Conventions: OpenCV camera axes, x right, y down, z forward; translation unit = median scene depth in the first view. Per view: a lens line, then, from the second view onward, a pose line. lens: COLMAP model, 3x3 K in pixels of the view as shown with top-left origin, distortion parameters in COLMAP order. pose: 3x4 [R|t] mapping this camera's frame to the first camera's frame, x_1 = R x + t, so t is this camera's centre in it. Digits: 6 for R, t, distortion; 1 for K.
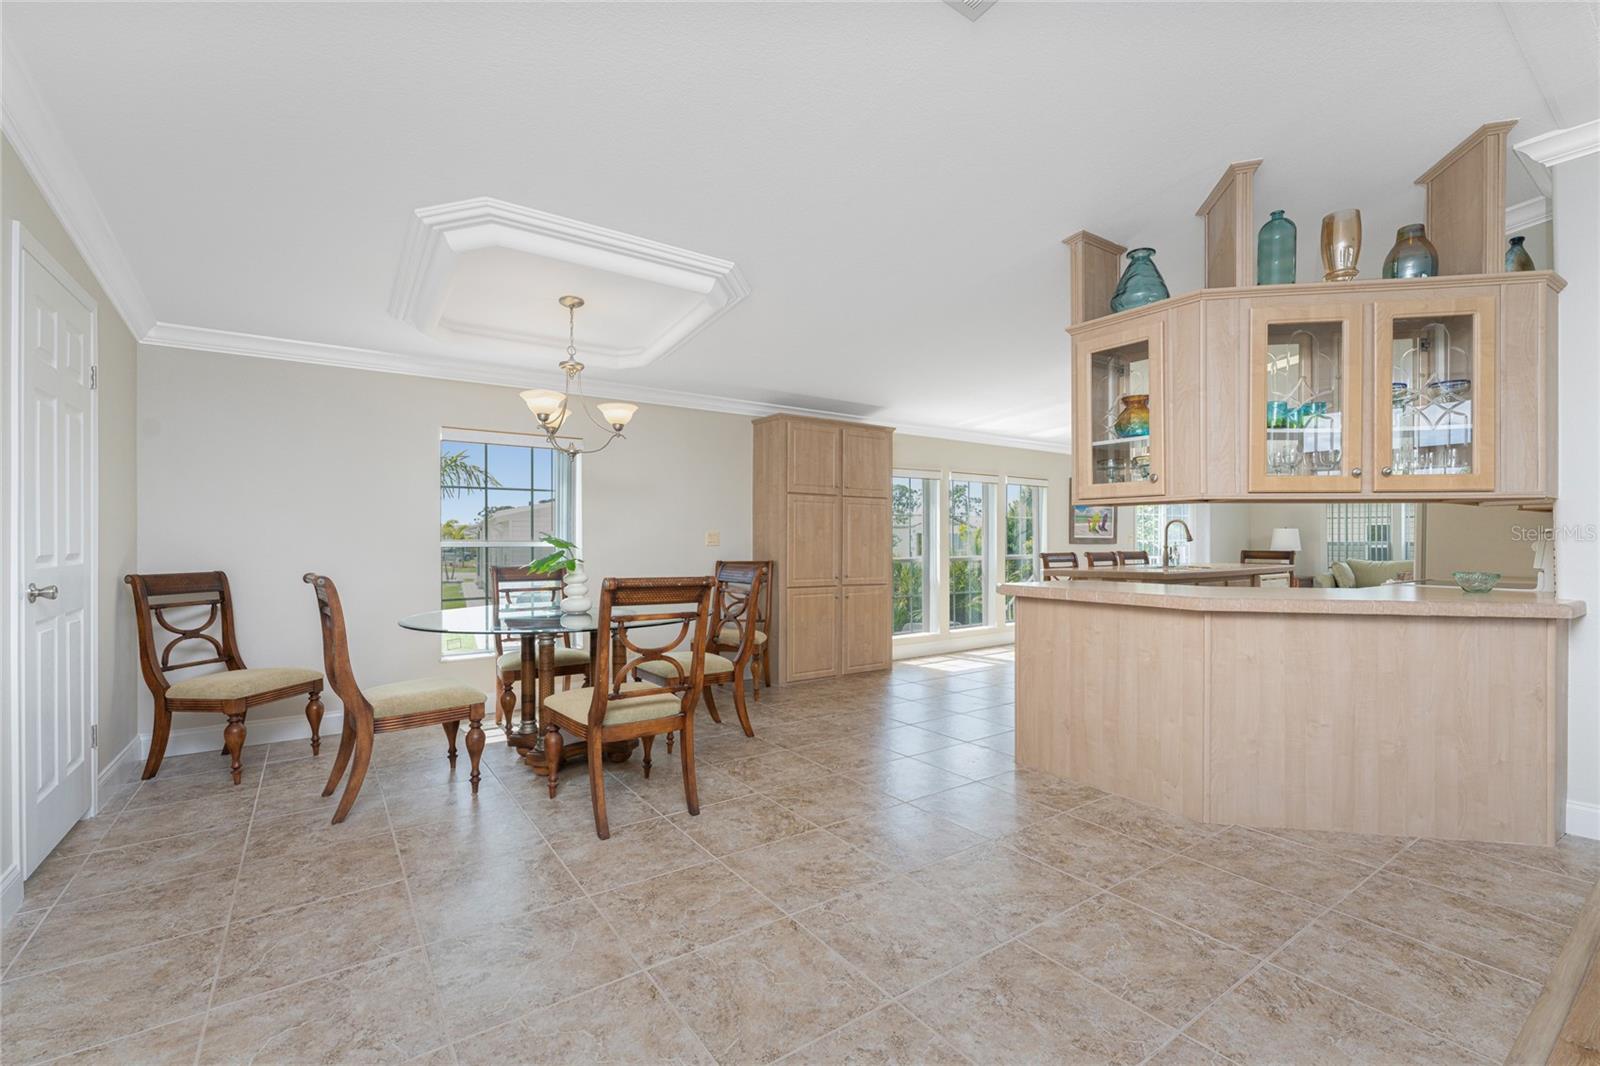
lens RADIAL K [[692.5, 0, 797.4], [0, 692.5, 531.6], [0, 0, 1]] dist [-0.002551, -0.002706]
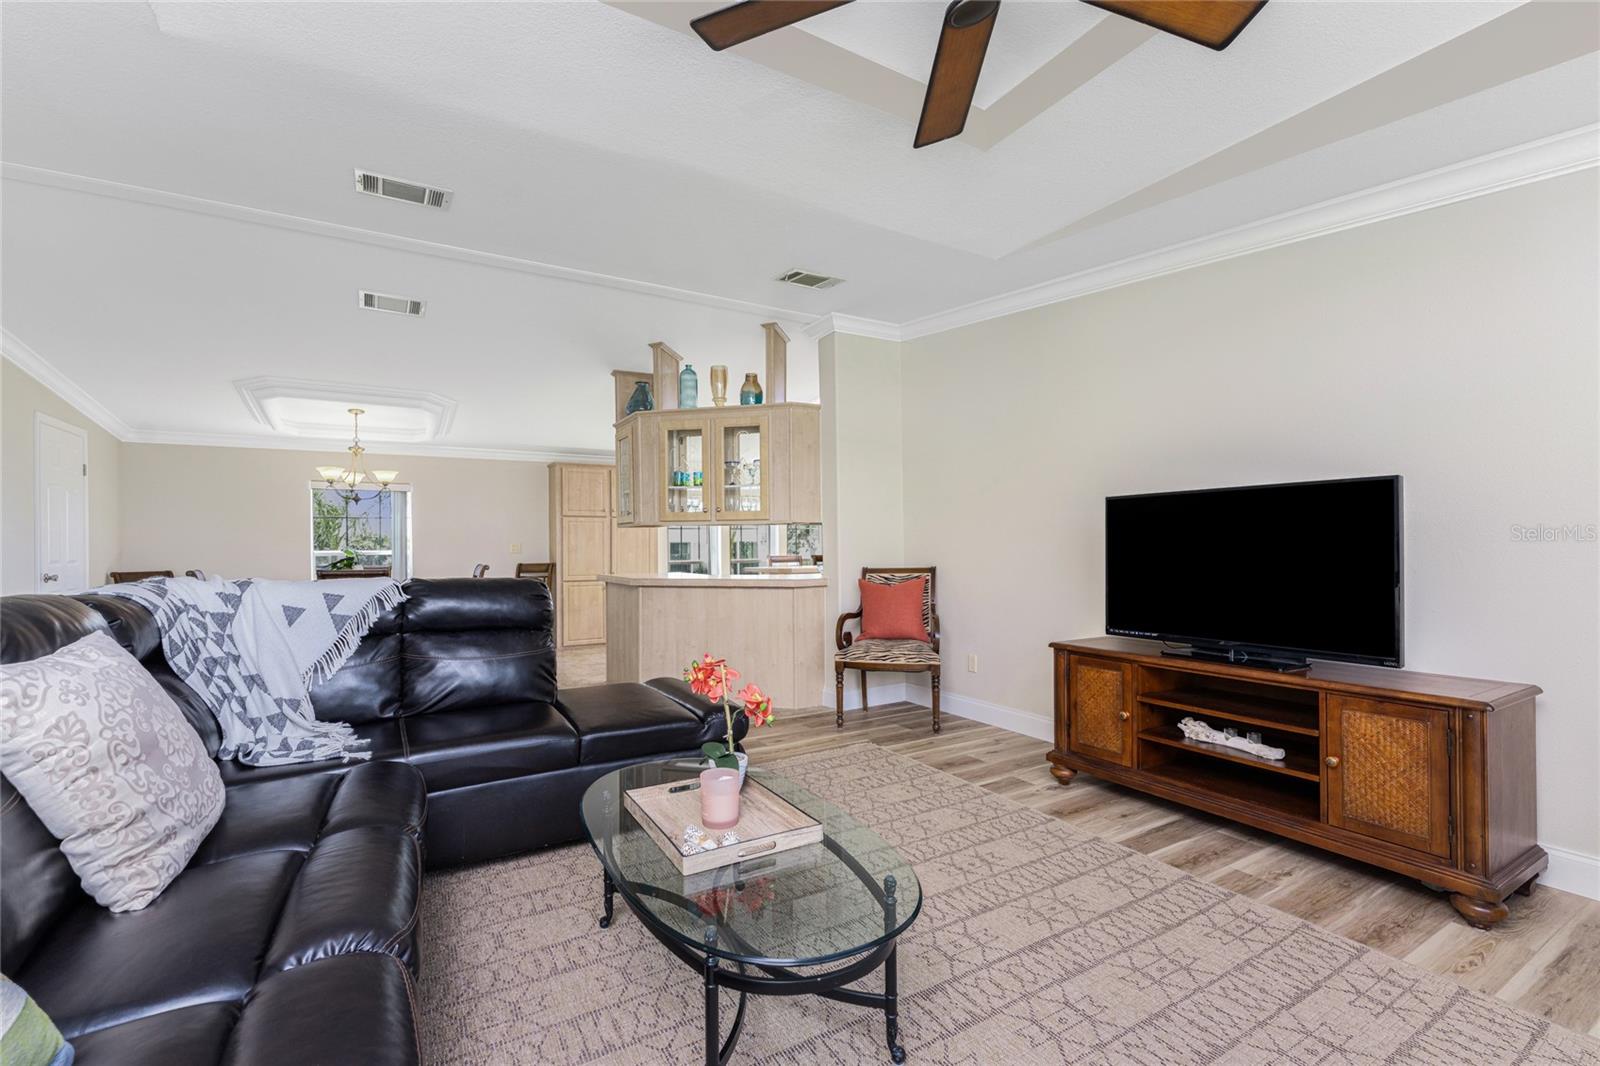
lens RADIAL K [[692.5, 0, 790.7], [0, 692.5, 533.6], [0, 0, 1]] dist [-0.002551, -0.002706]
pose [[0.996455, -0.010681, -0.083450, 0.889681], [0.010301, 0.999935, -0.004987, -0.010865], [0.083498, 0.004110, 0.996499, -0.618915]]
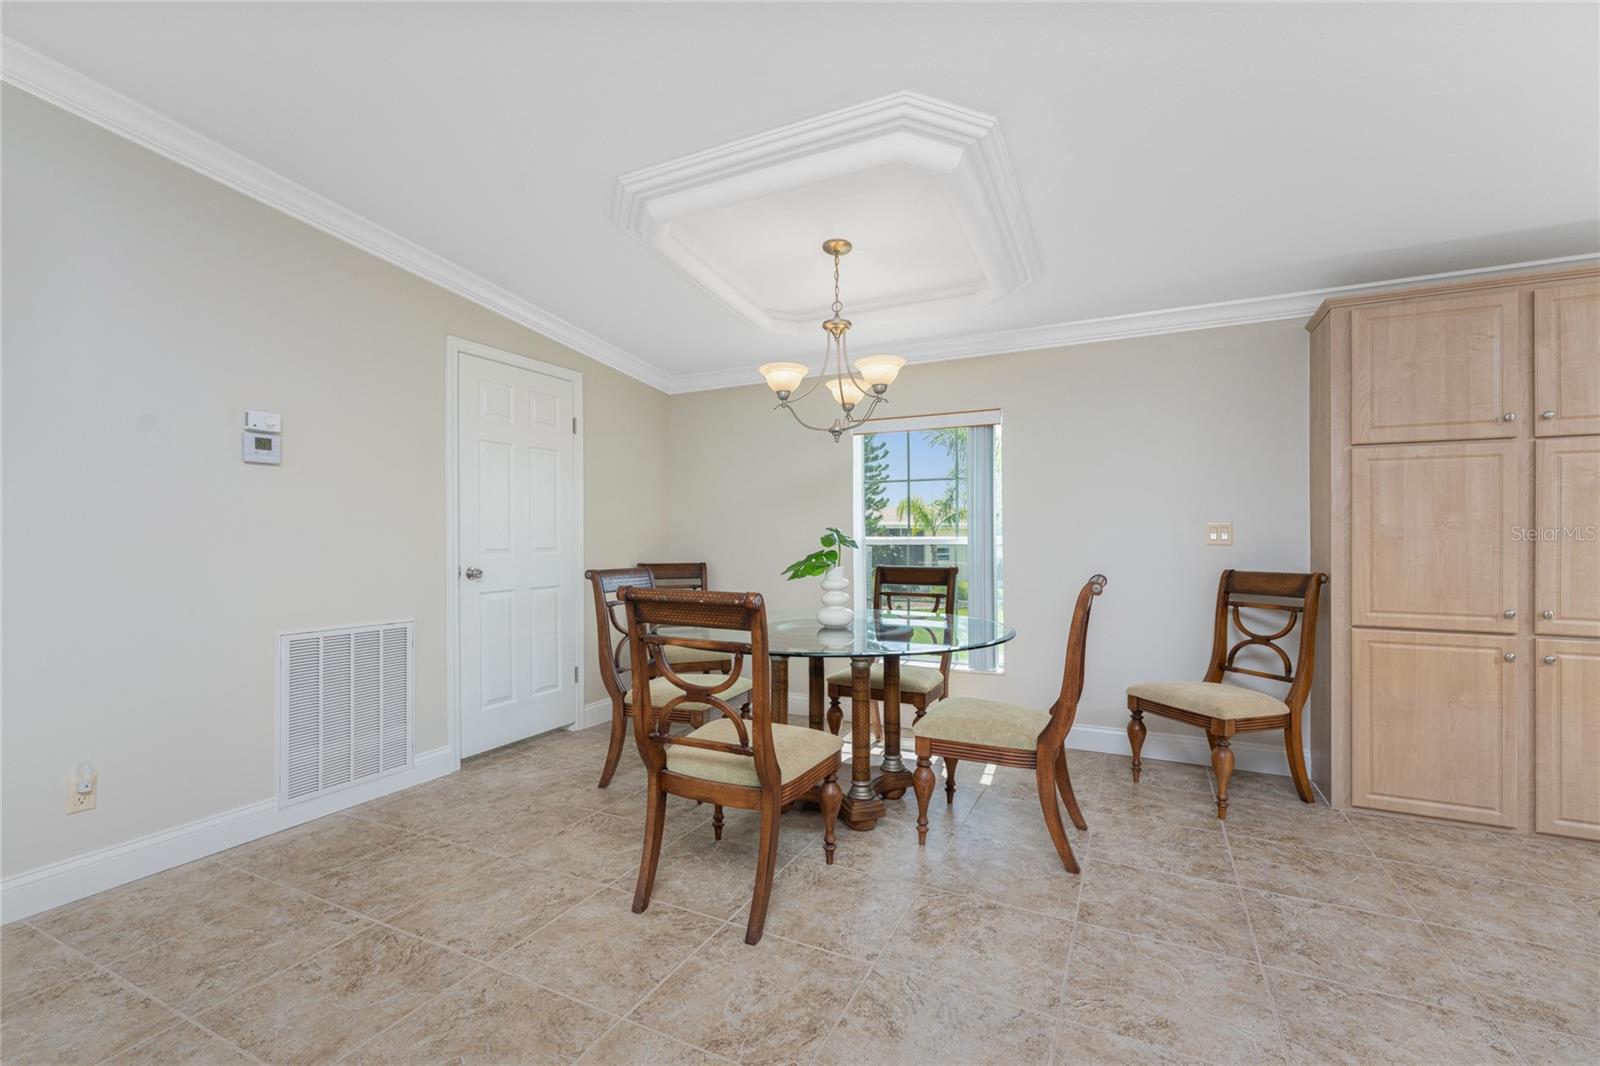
lens RADIAL K [[692.5, 0, 791.2], [0, 692.5, 541.7], [0, 0, 1]] dist [-0.002551, -0.002706]
pose [[0.475684, 0.004290, -0.879606, 0.371761], [0.013610, 0.999832, 0.012237, 0.006872], [0.879511, -0.017793, 0.475546, 0.575491]]
